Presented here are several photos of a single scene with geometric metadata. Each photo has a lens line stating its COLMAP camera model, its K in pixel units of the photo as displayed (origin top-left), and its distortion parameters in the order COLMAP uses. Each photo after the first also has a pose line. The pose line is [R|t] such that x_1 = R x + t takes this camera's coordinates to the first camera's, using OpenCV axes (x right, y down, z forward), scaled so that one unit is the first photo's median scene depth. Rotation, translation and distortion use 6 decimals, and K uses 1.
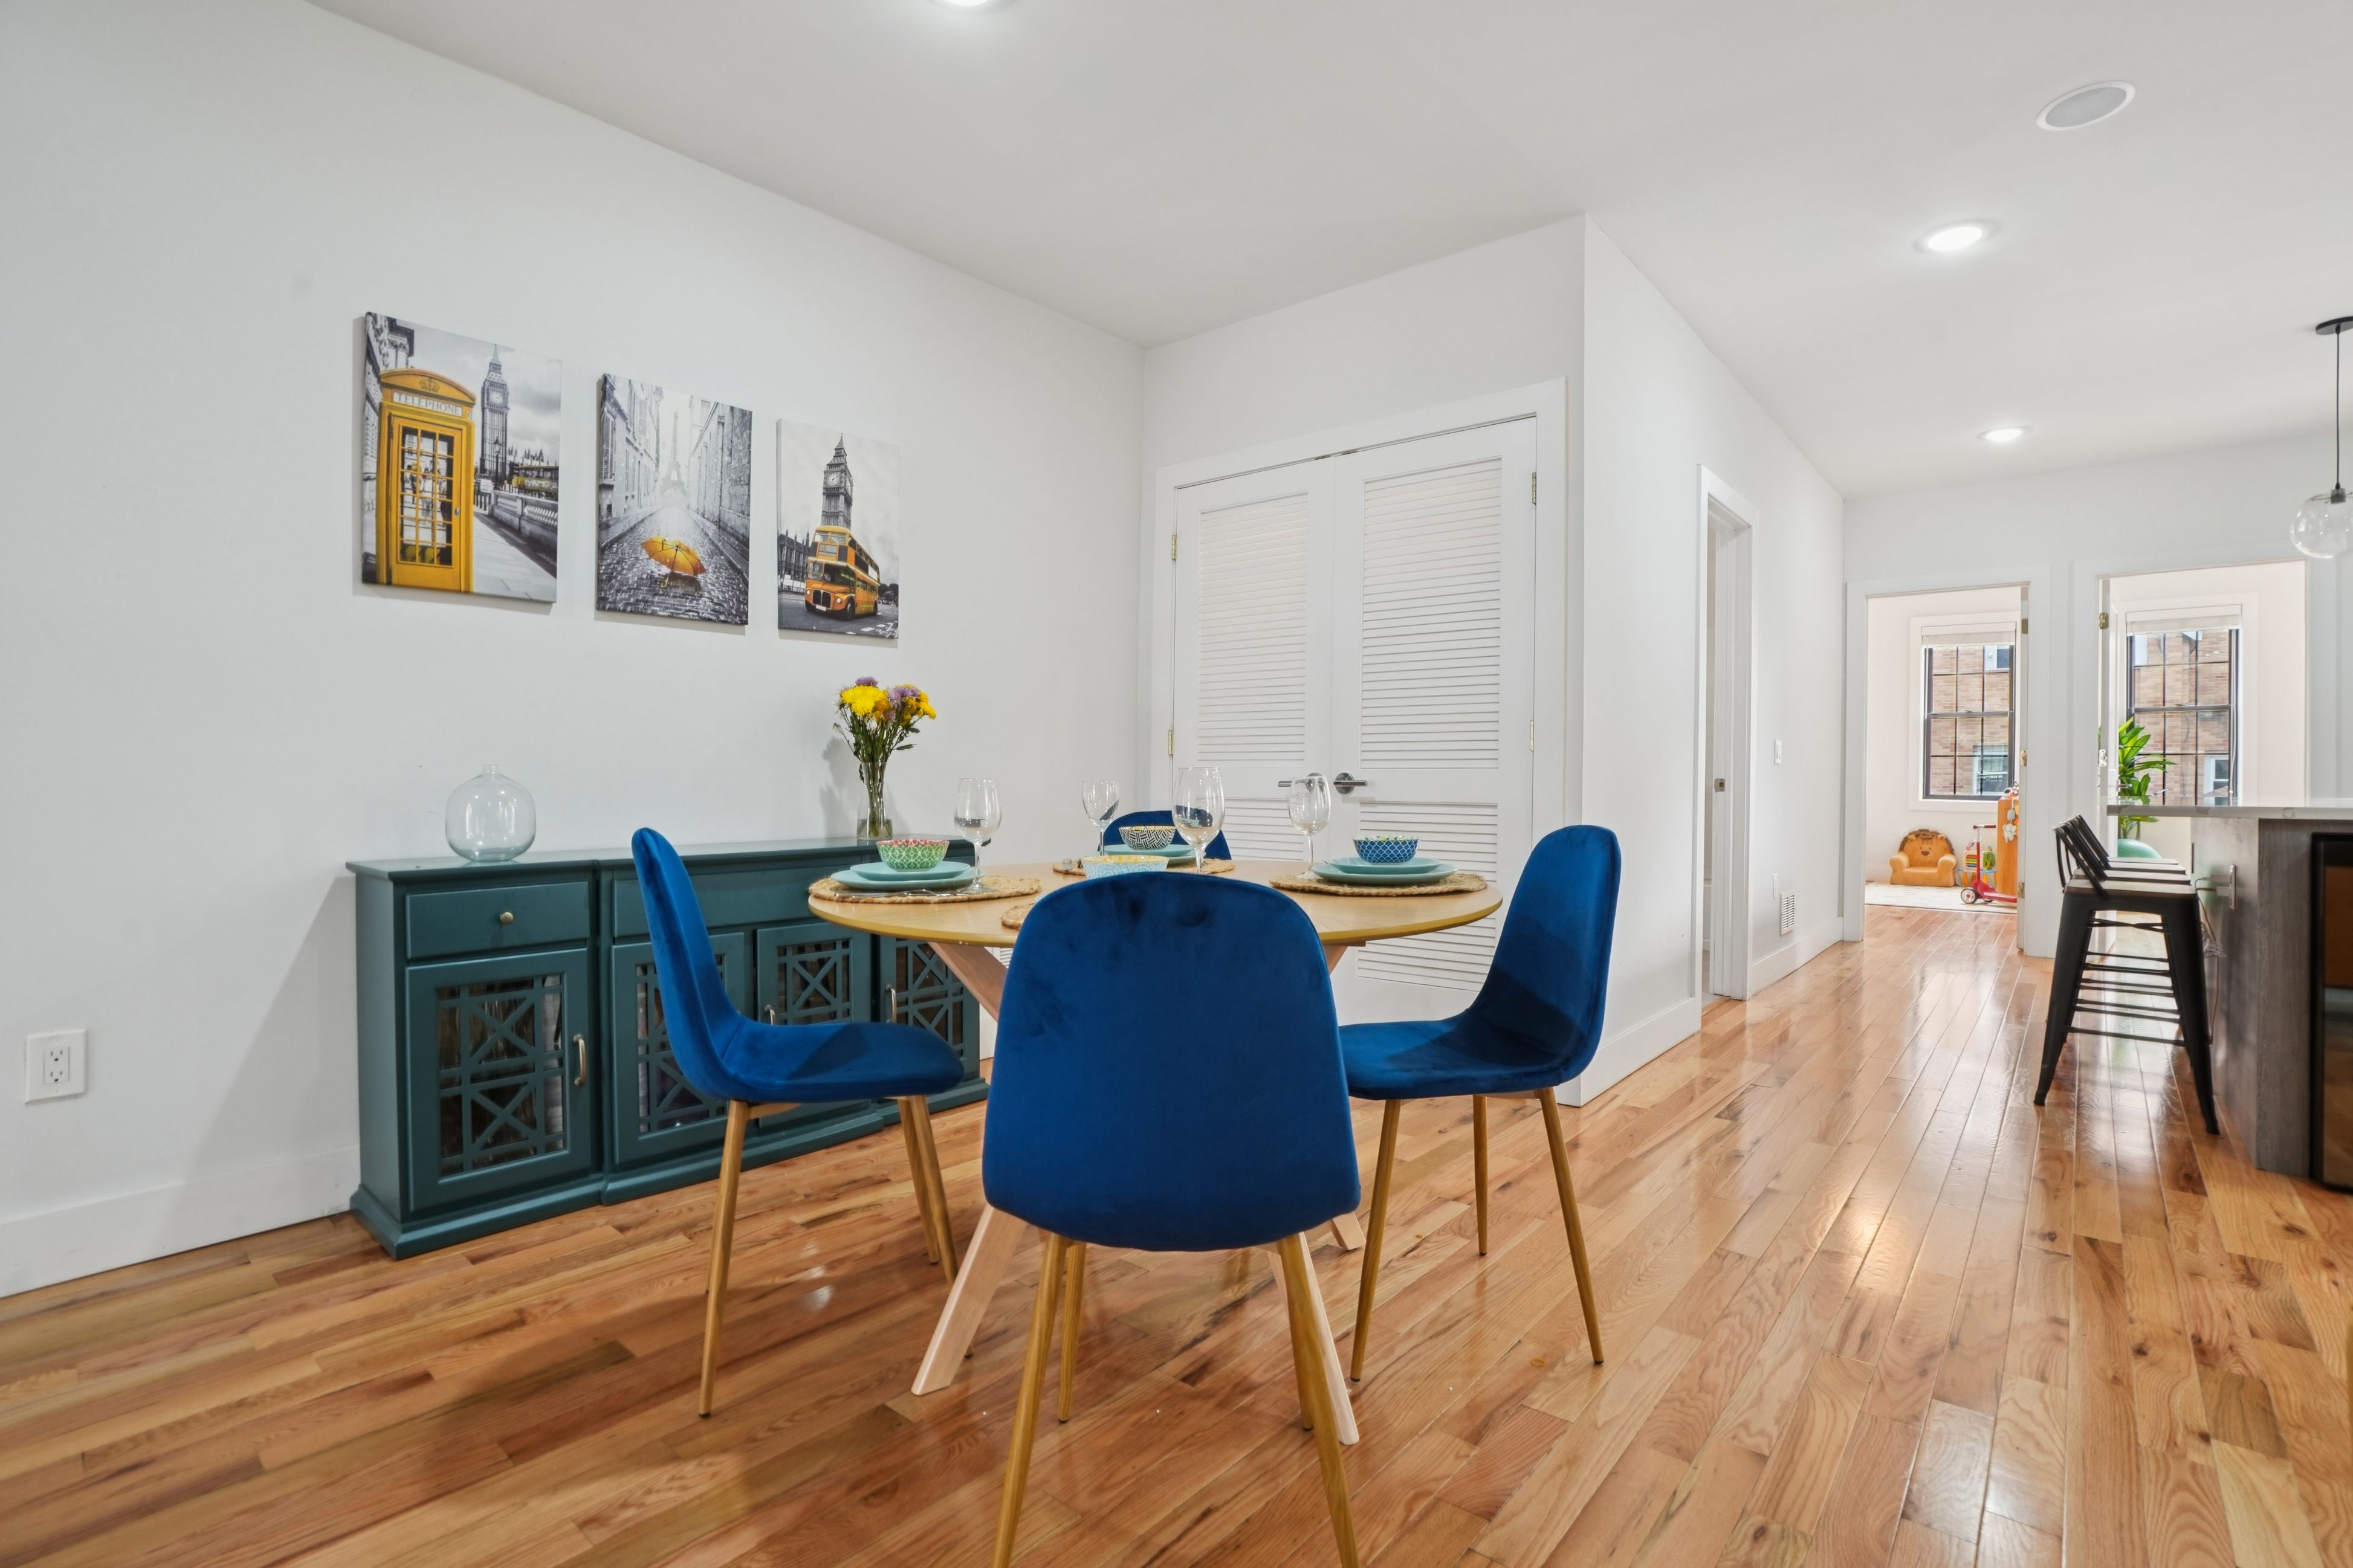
lens RADIAL K [[1106.2, 0, 1185.2], [0, 1106.2, 783.8], [0, 0, 1]] dist [-0.068478, 0.026896]
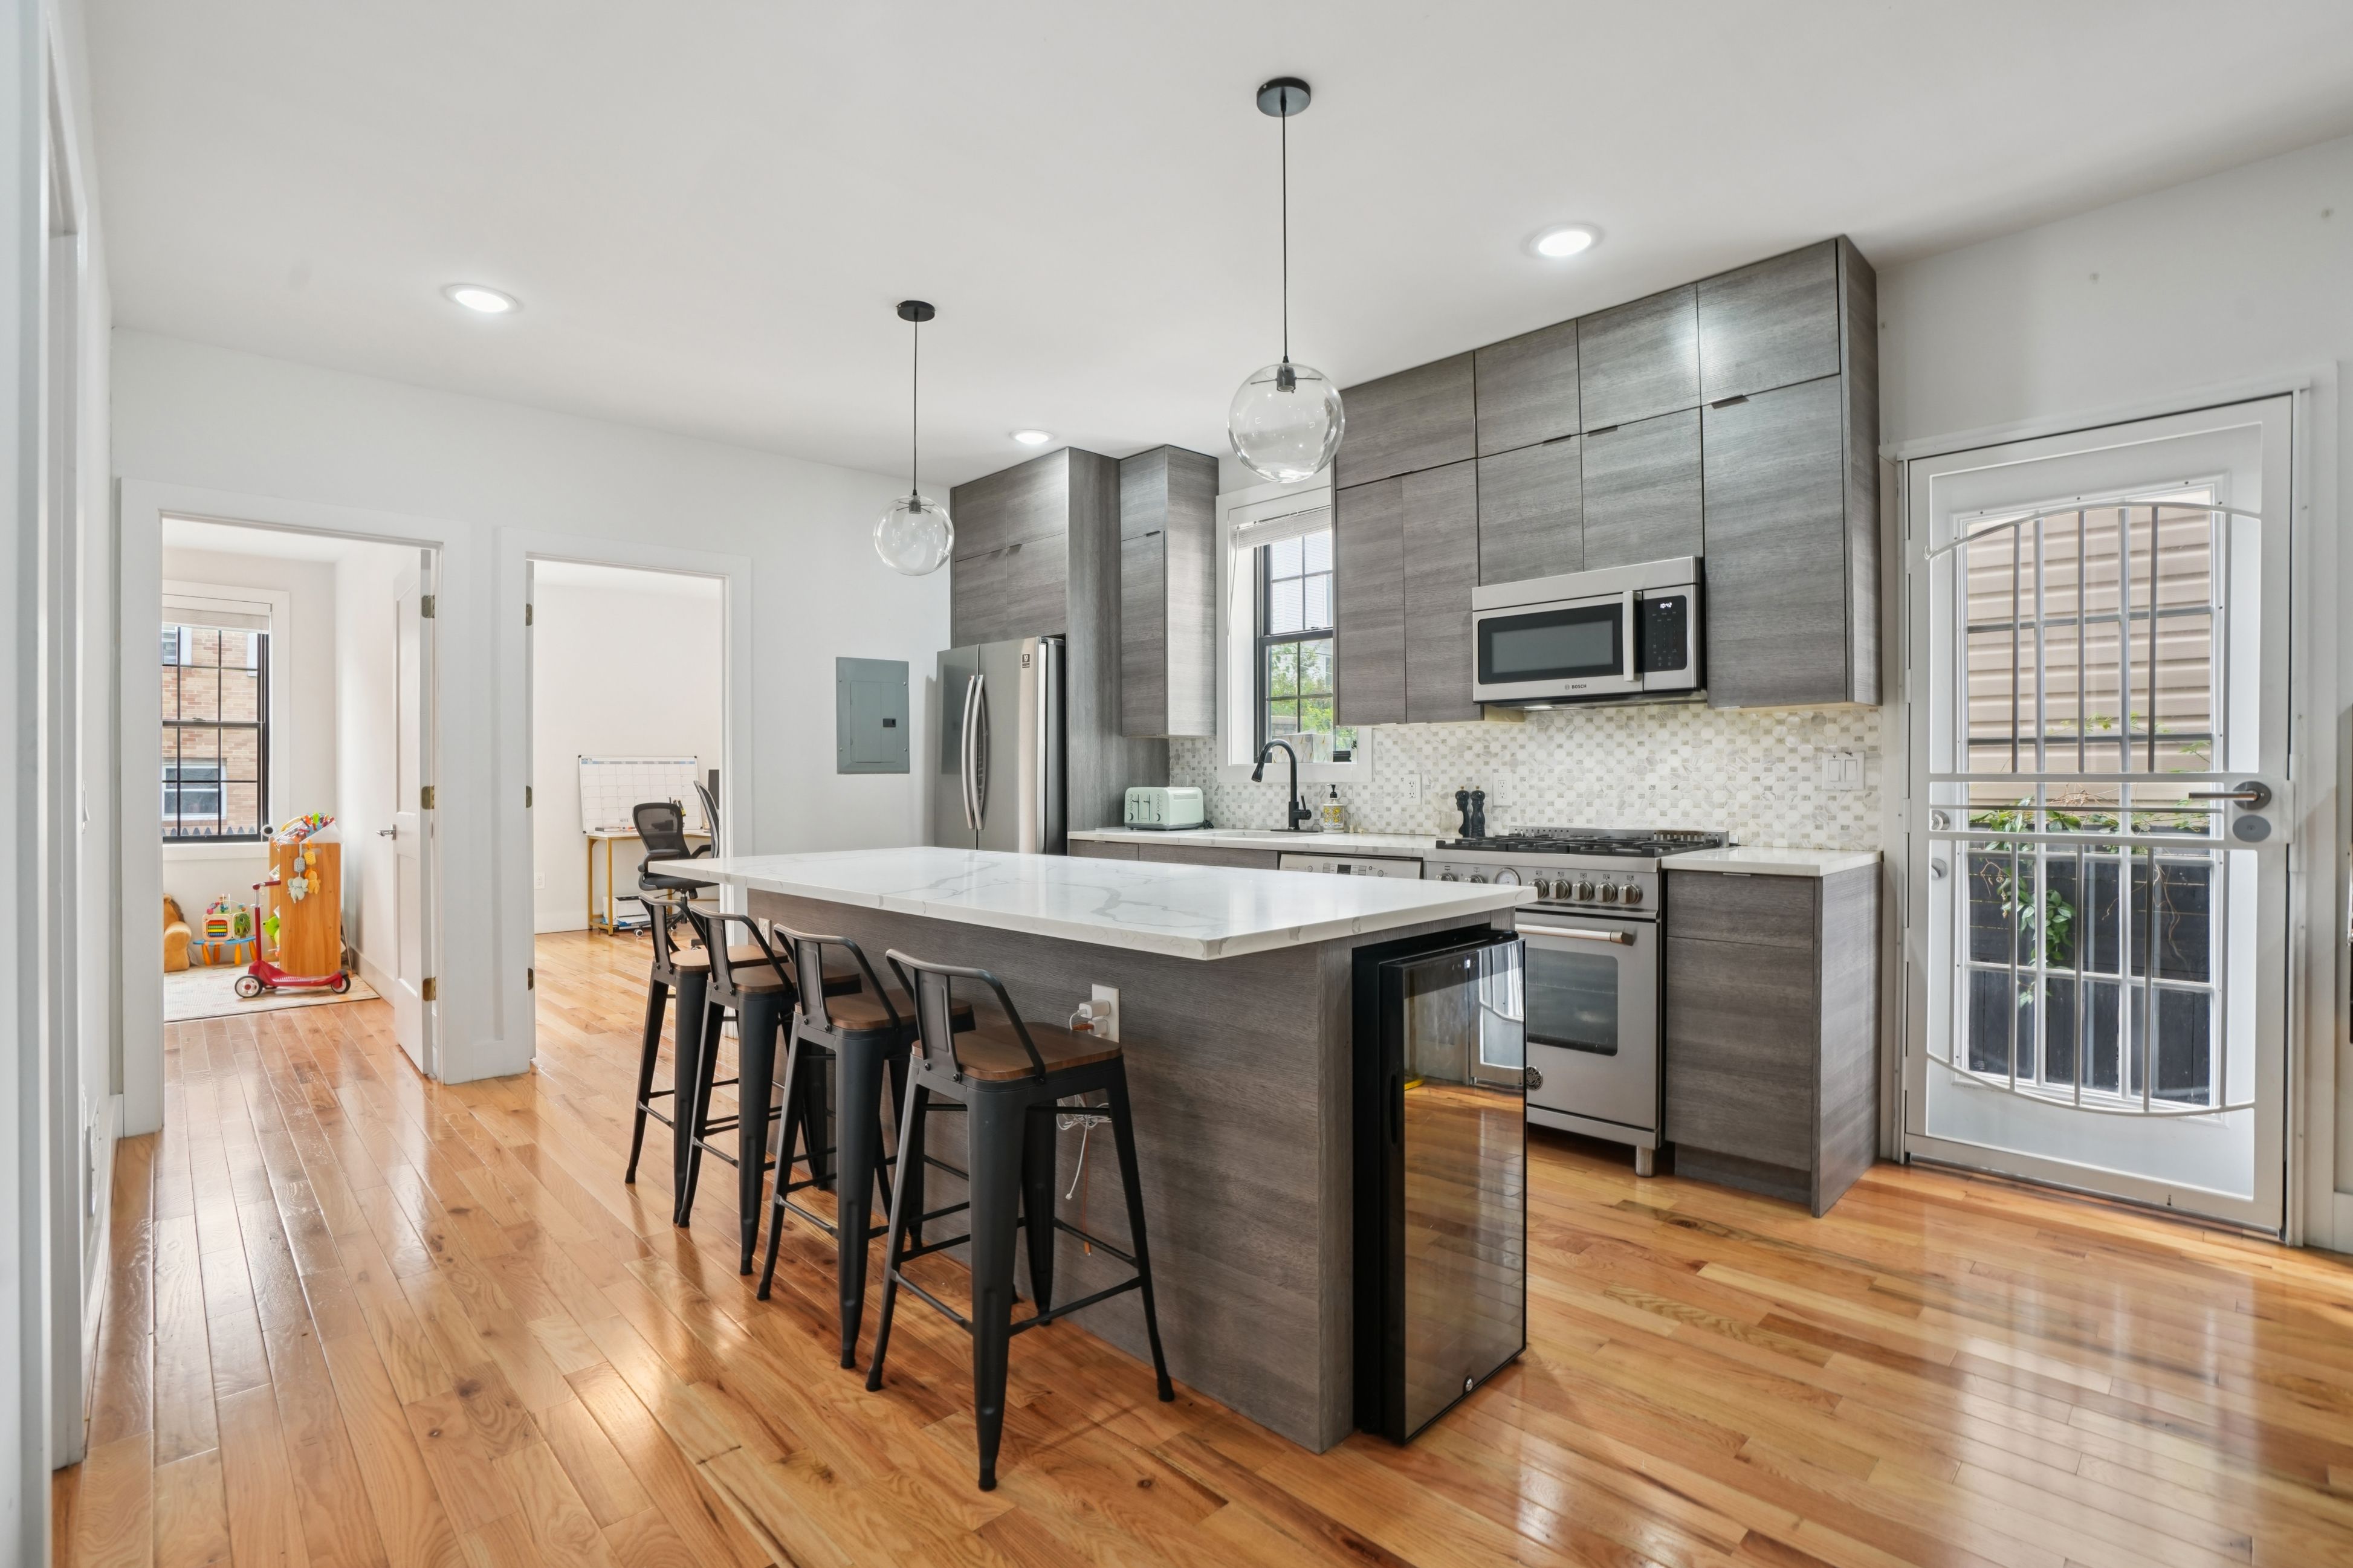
lens RADIAL K [[1106.2, 0, 1185.2], [0, 1106.2, 783.8], [0, 0, 1]] dist [-0.068478, 0.026896]
pose [[0.092311, -0.008418, 0.995695, 0.279258], [0.015372, 0.999857, 0.007028, -0.060290], [-0.995612, 0.014657, 0.092427, 0.900913]]
